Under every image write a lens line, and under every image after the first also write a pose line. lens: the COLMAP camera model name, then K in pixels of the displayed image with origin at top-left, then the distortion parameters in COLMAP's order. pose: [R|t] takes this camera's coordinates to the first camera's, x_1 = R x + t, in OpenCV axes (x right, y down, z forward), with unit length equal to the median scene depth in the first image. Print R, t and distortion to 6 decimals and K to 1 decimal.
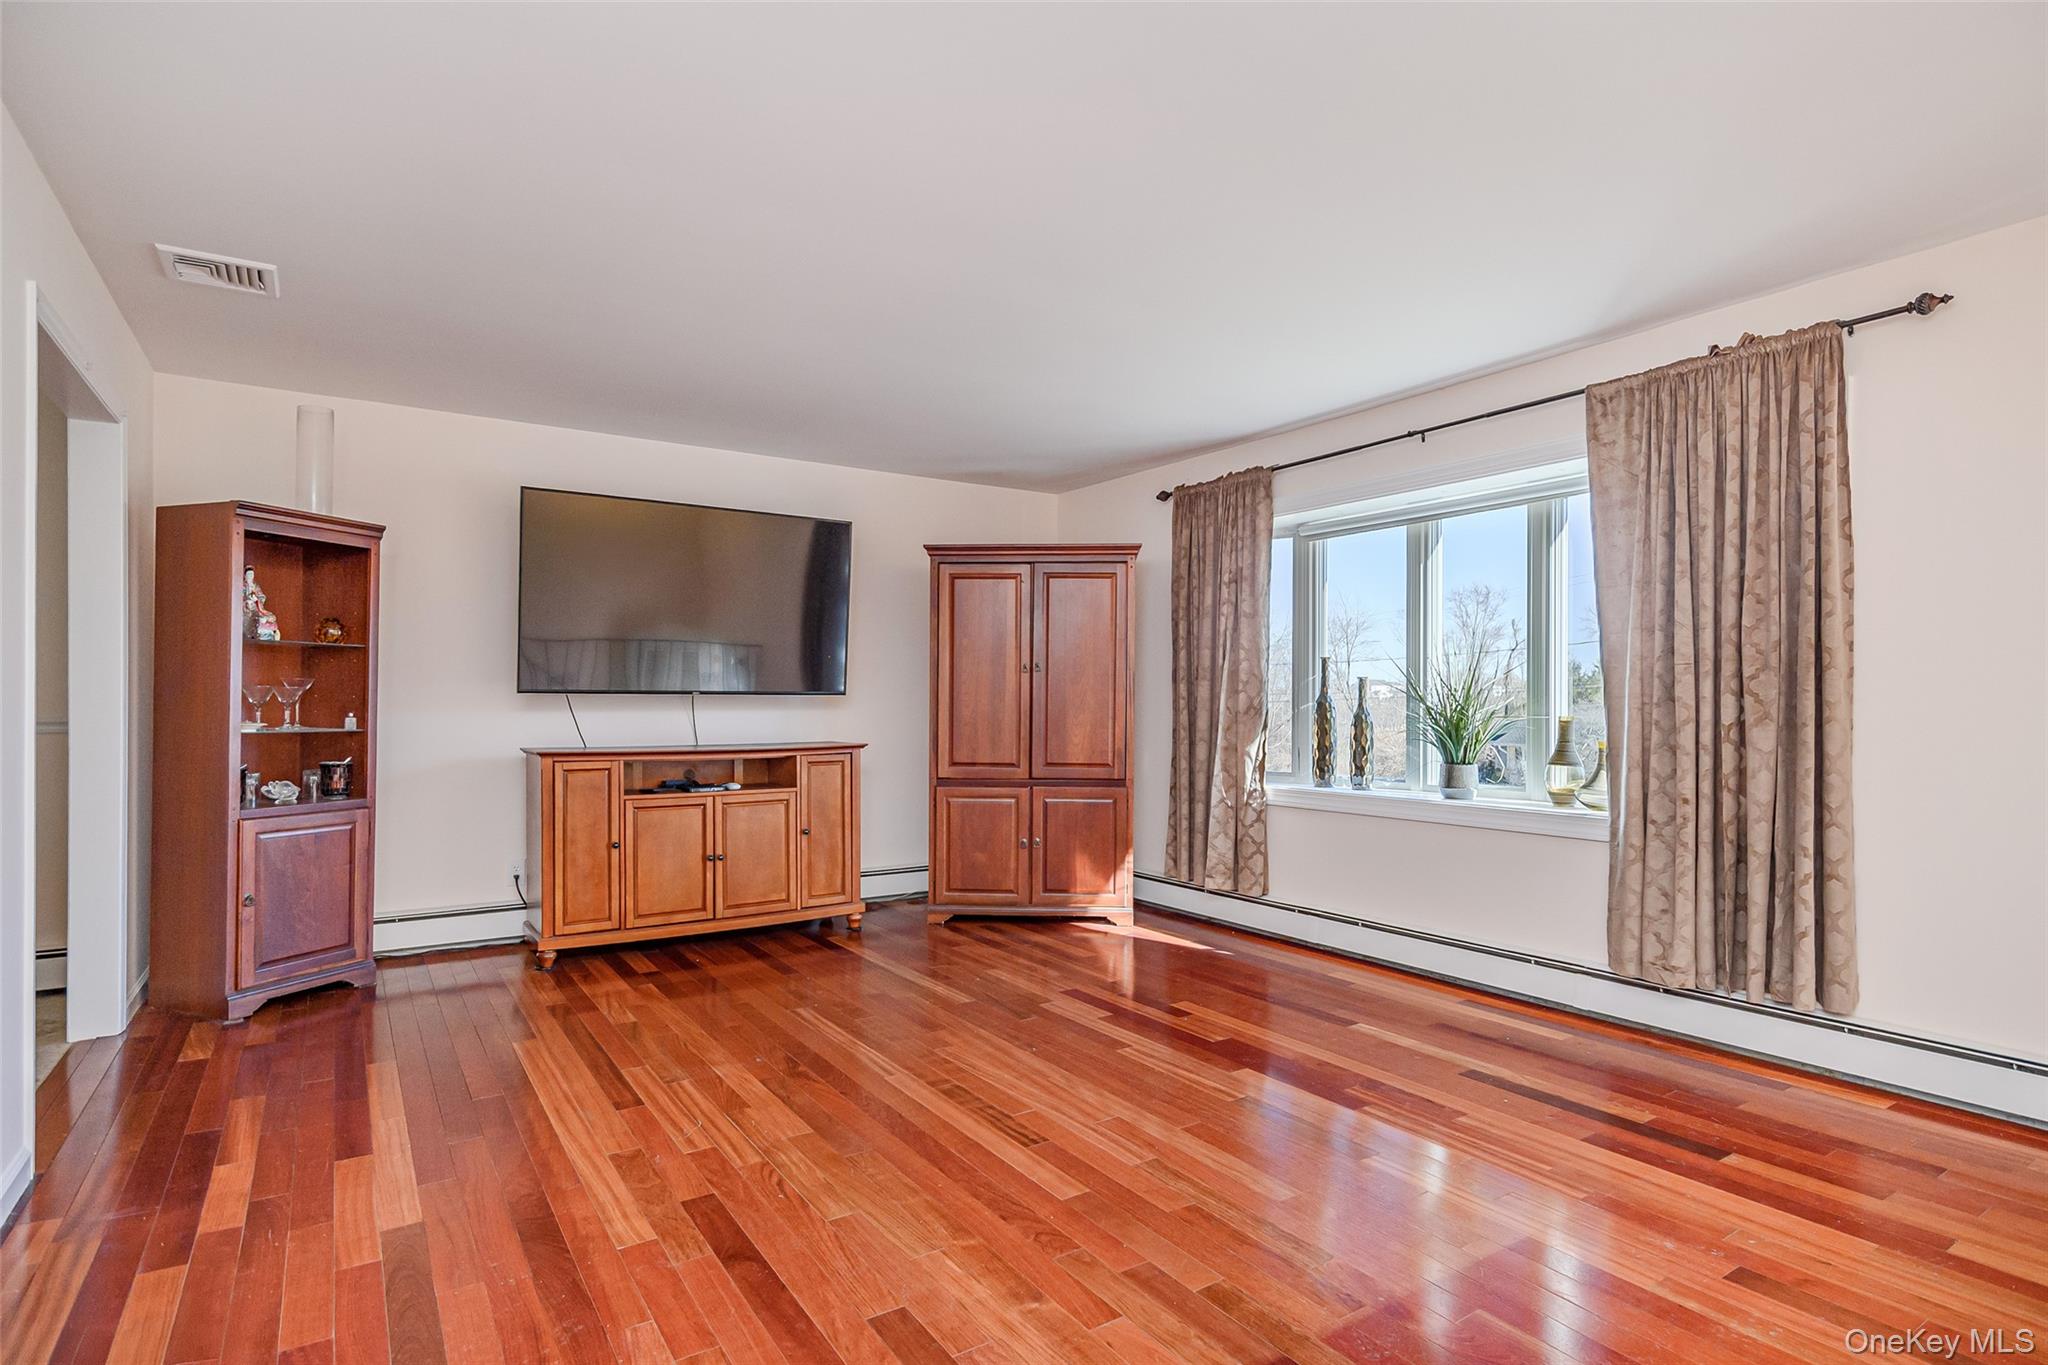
lens RADIAL K [[1047.2, 0, 1022.0], [0, 1047.2, 690.1], [0, 0, 1]] dist [-0.000463, 0.002544]
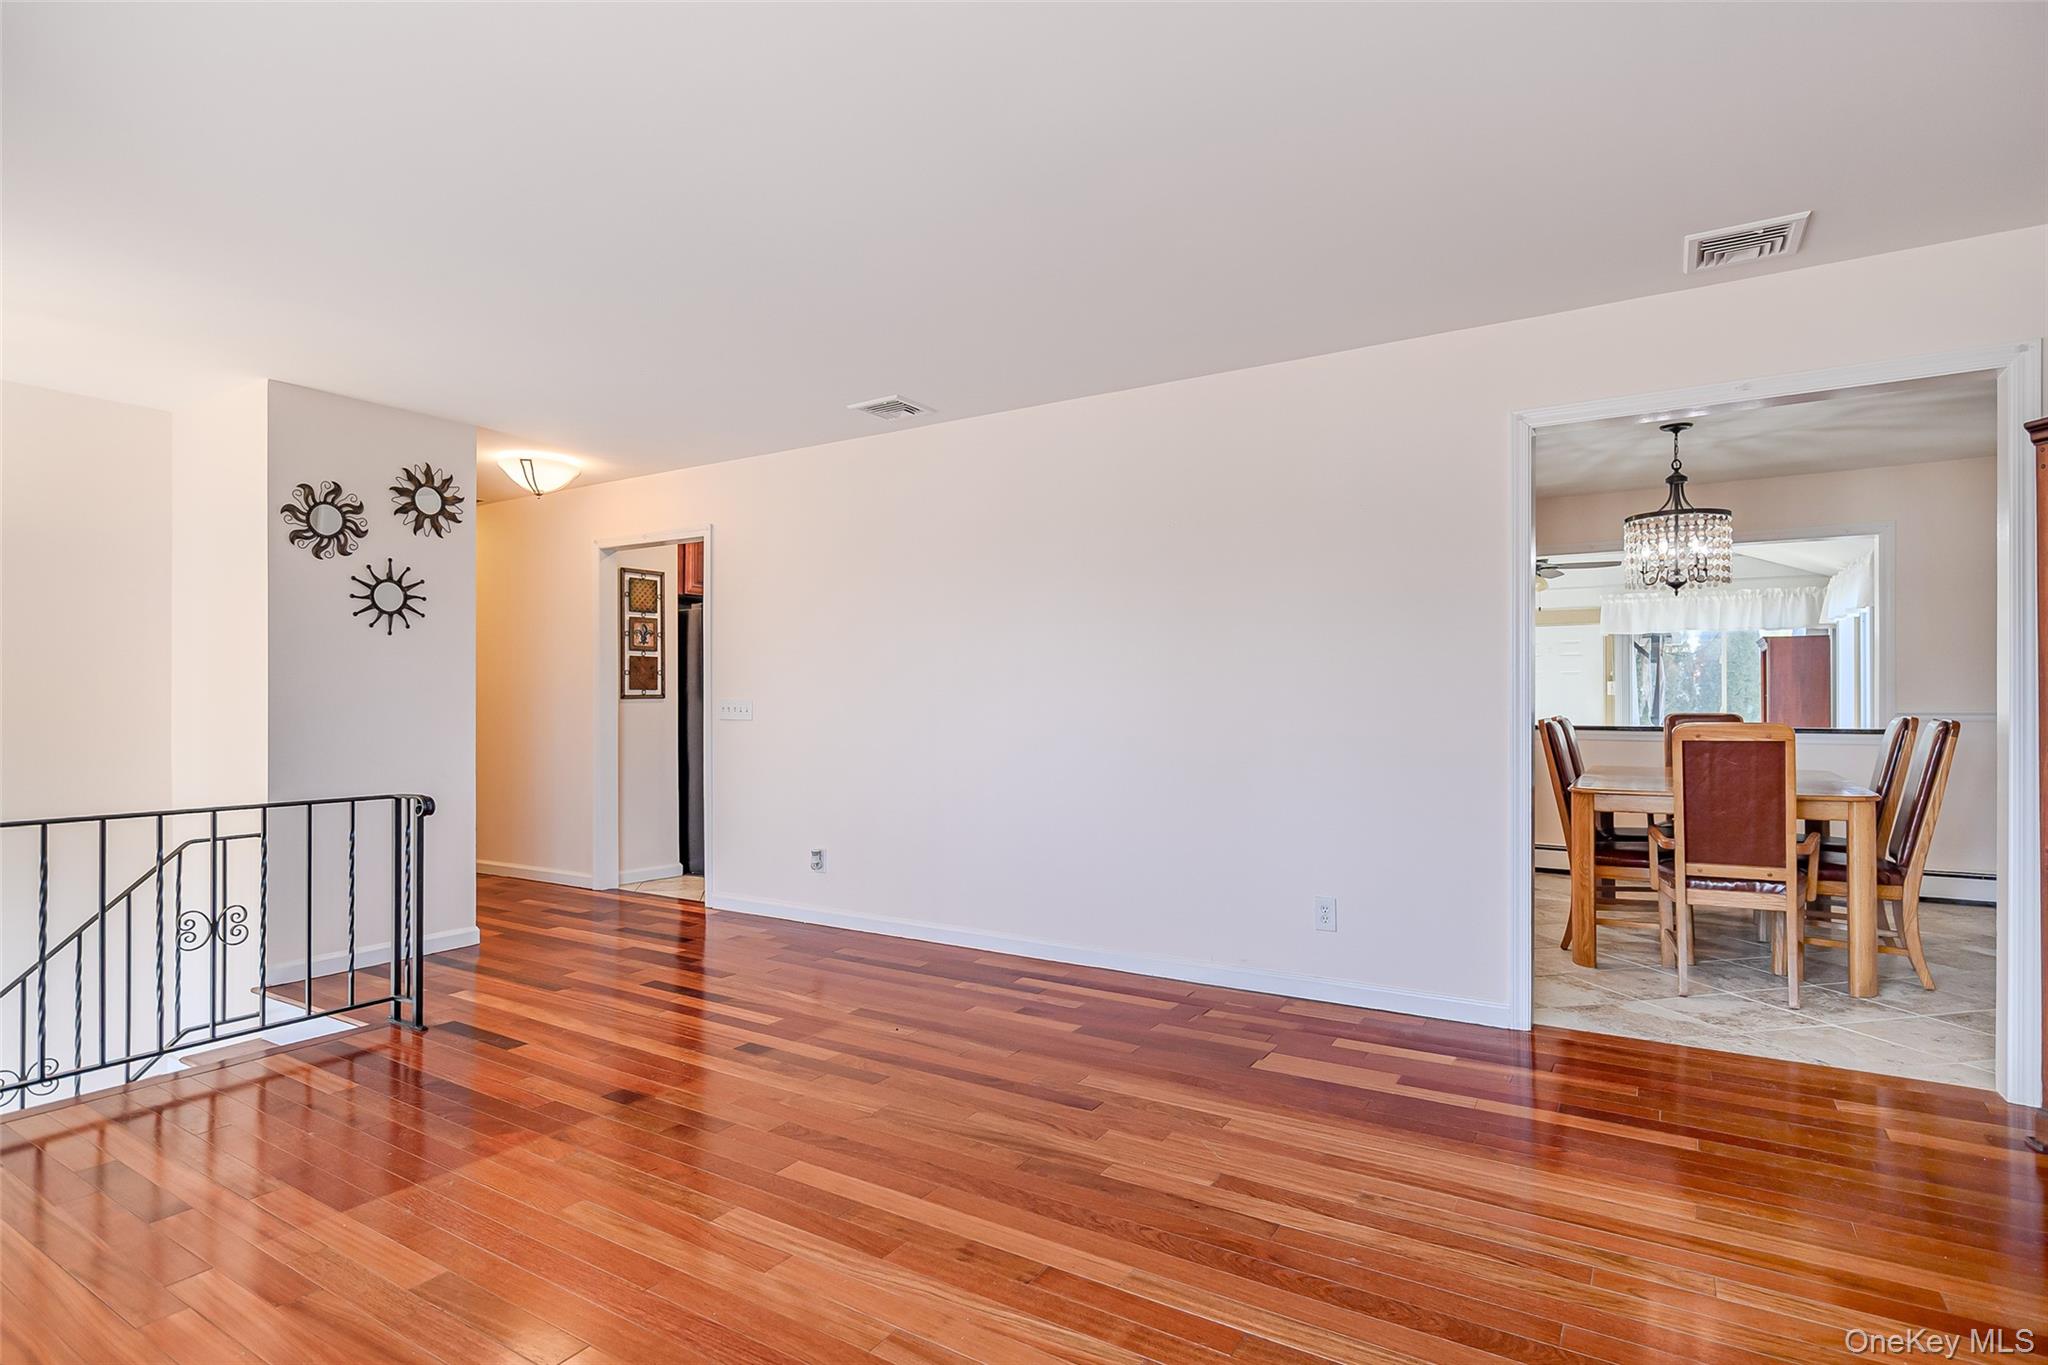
lens RADIAL K [[1047.2, 0, 1015.1], [0, 1047.2, 690.0], [0, 0, 1]] dist [-0.000463, 0.002544]
pose [[-0.903453, 0.001180, -0.428686, 0.257996], [0.005026, 0.999957, -0.007840, 0.005985], [0.428658, -0.009238, -0.903419, 1.789891]]
